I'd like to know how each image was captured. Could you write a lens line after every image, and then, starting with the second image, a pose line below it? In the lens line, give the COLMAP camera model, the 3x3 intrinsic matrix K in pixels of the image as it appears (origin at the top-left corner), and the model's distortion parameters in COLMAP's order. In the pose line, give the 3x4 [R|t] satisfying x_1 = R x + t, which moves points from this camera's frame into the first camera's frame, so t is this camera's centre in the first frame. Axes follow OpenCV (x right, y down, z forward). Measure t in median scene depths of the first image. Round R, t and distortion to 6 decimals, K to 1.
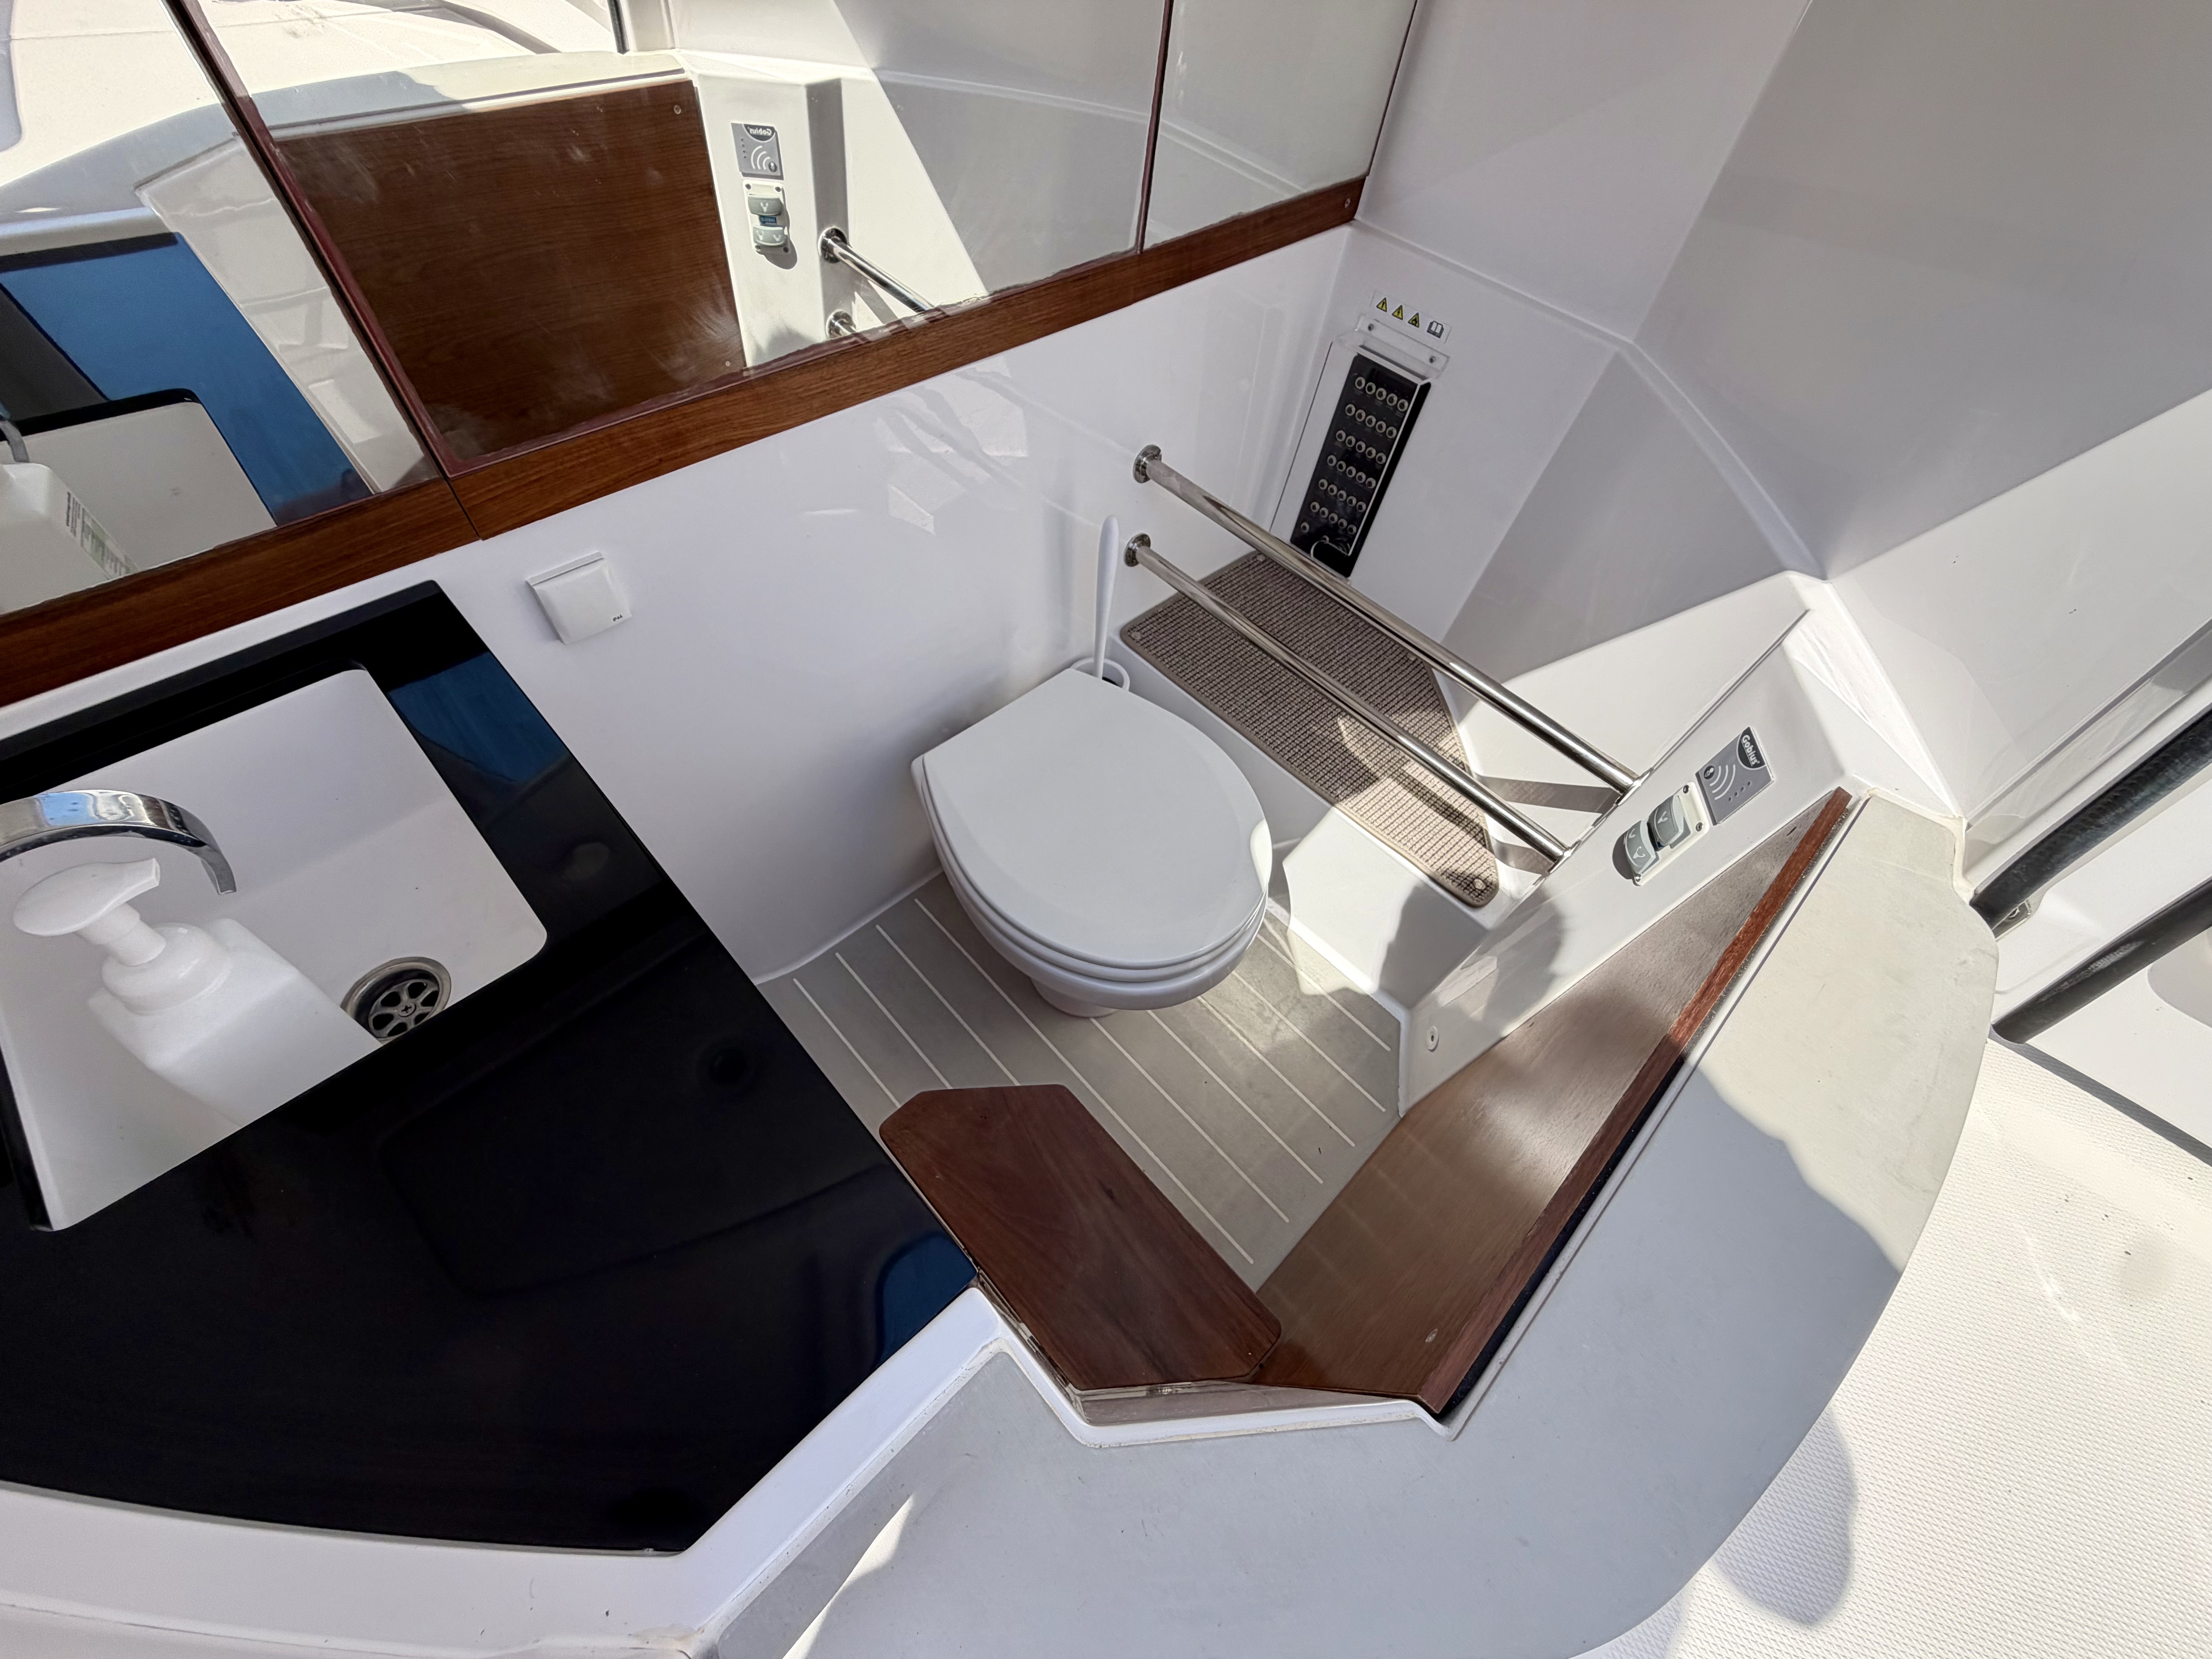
lens RADIAL K [[902.5, 0, 1149.1], [0, 902.5, 840.1], [0, 0, 1]] dist [0.003110, -0.000767]
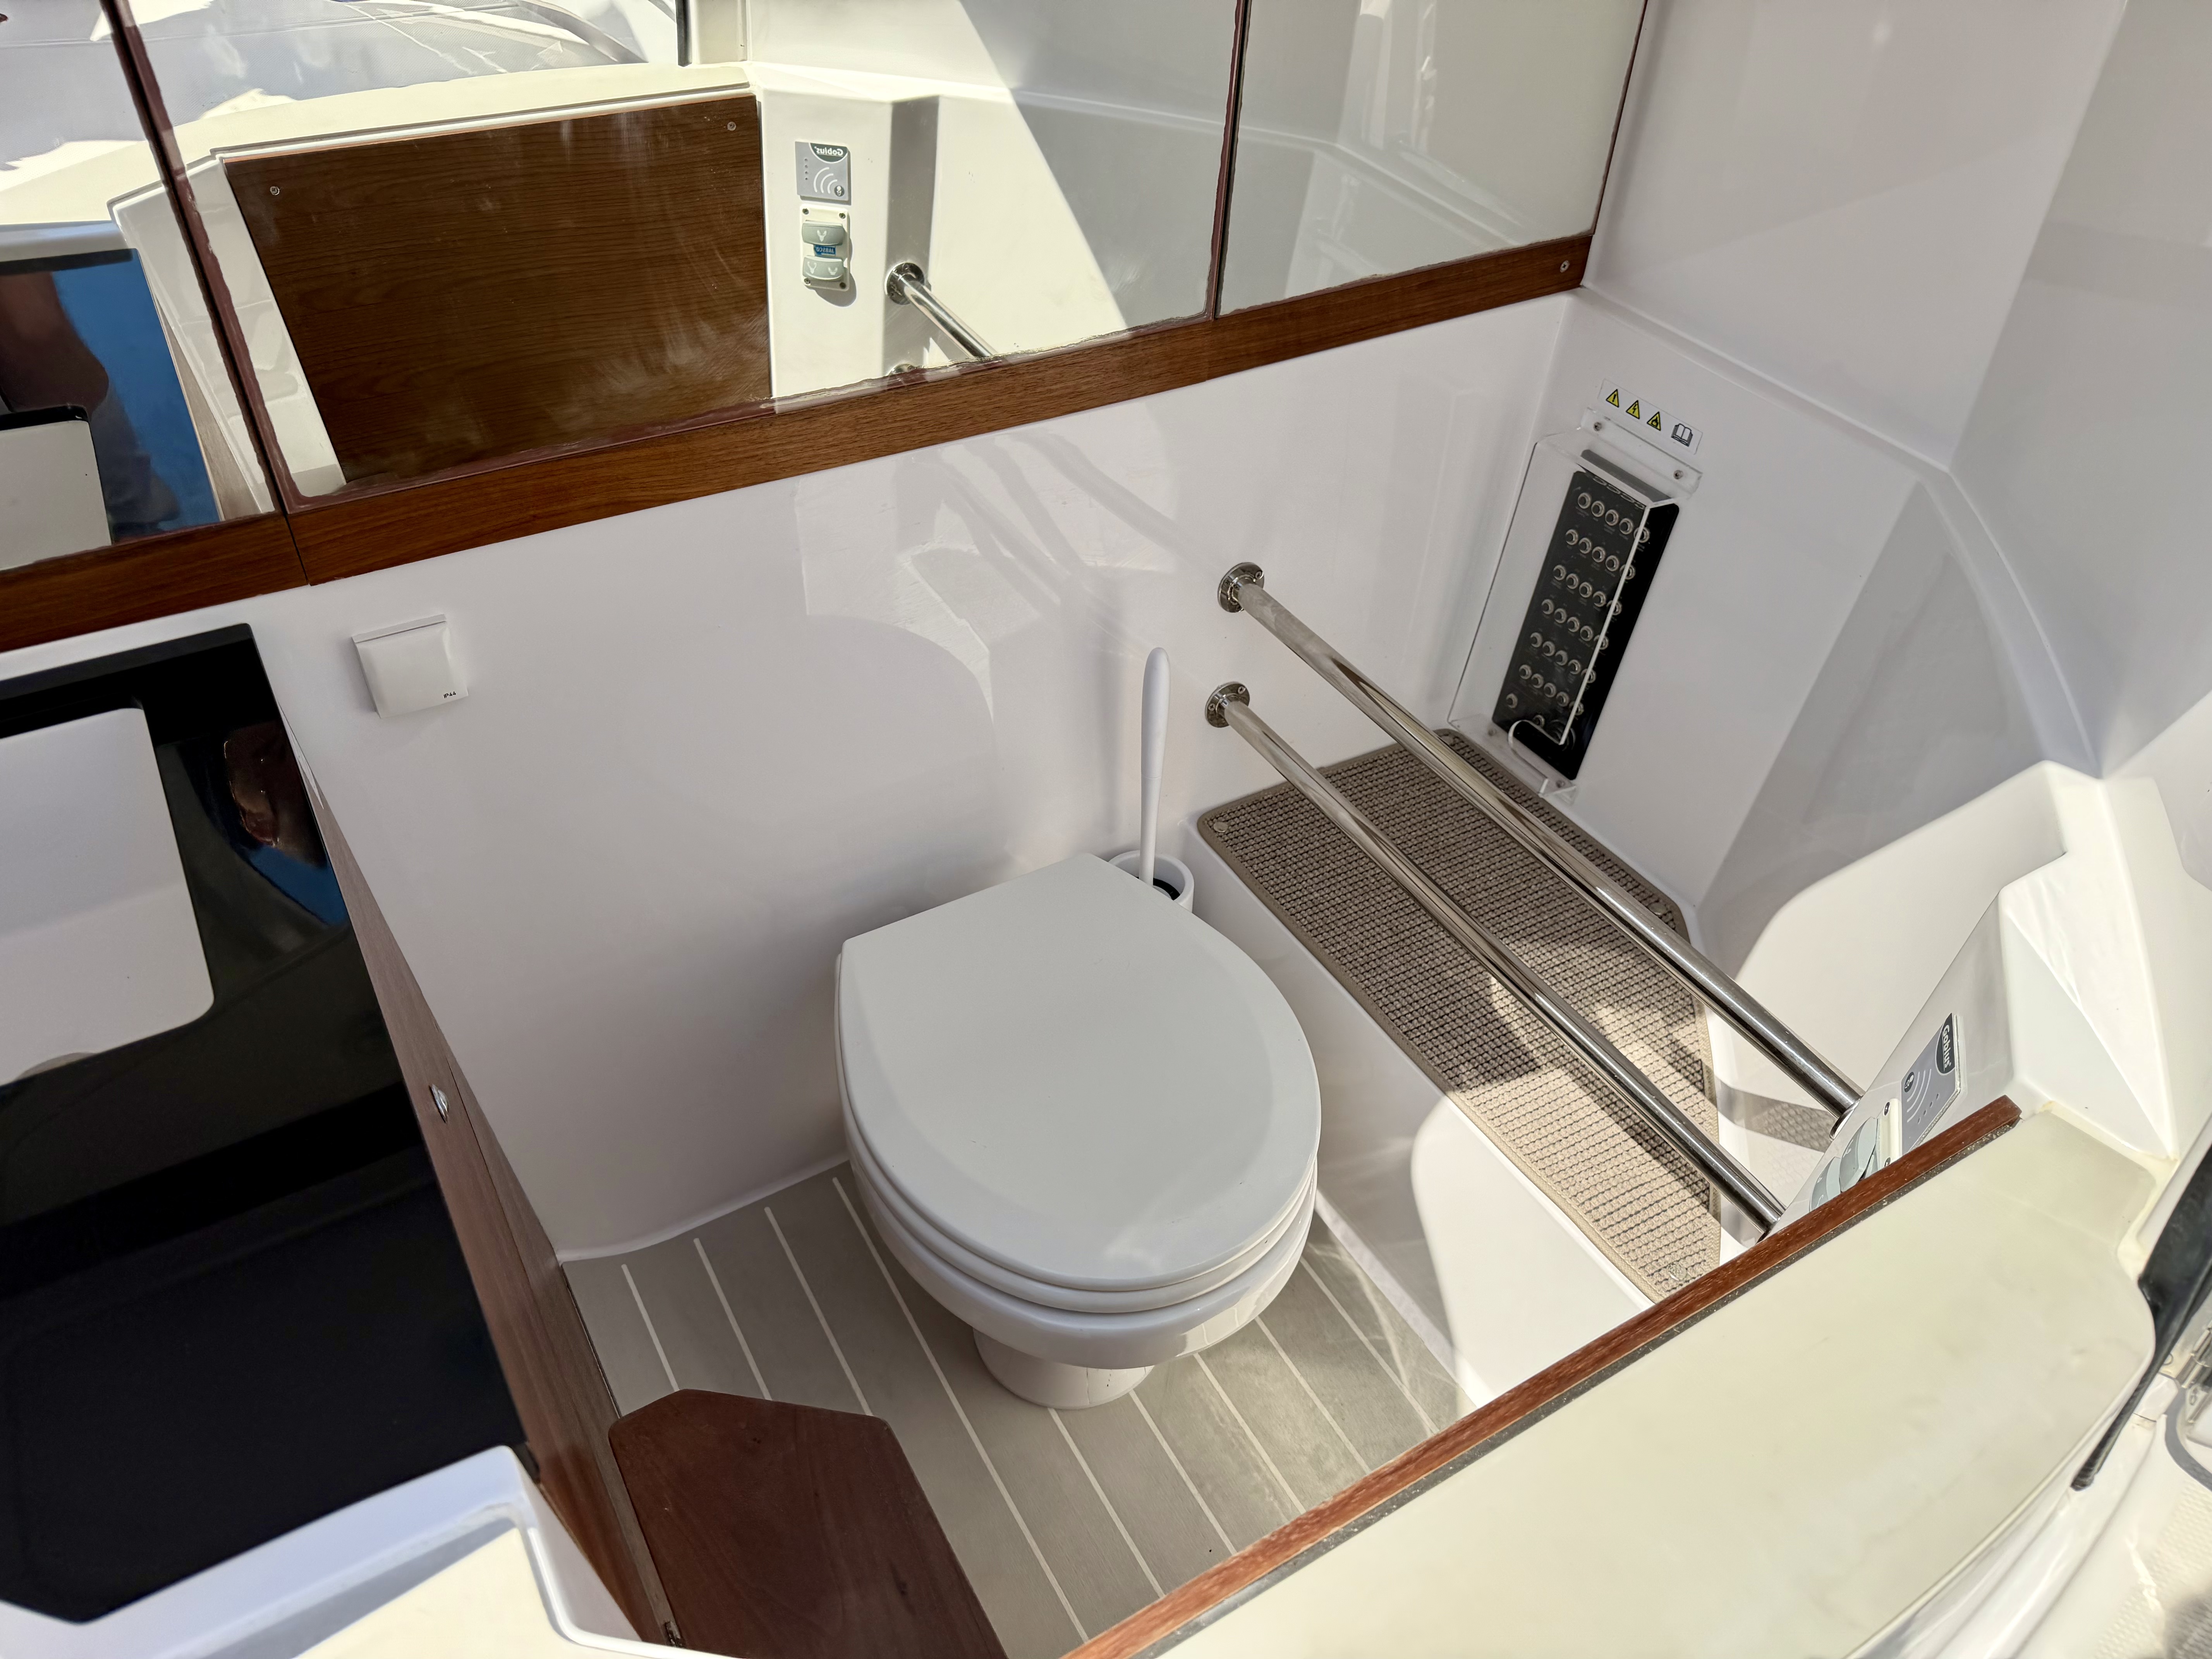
lens RADIAL K [[1595.1, 0, 1163.1], [0, 1595.1, 861.8], [0, 0, 1]] dist [0.033666, -0.048685]
pose [[0.975198, 0.113017, -0.190304, 0.206618], [-0.153984, 0.964052, -0.216548, 0.070413], [0.158990, 0.240481, 0.957544, -0.148192]]
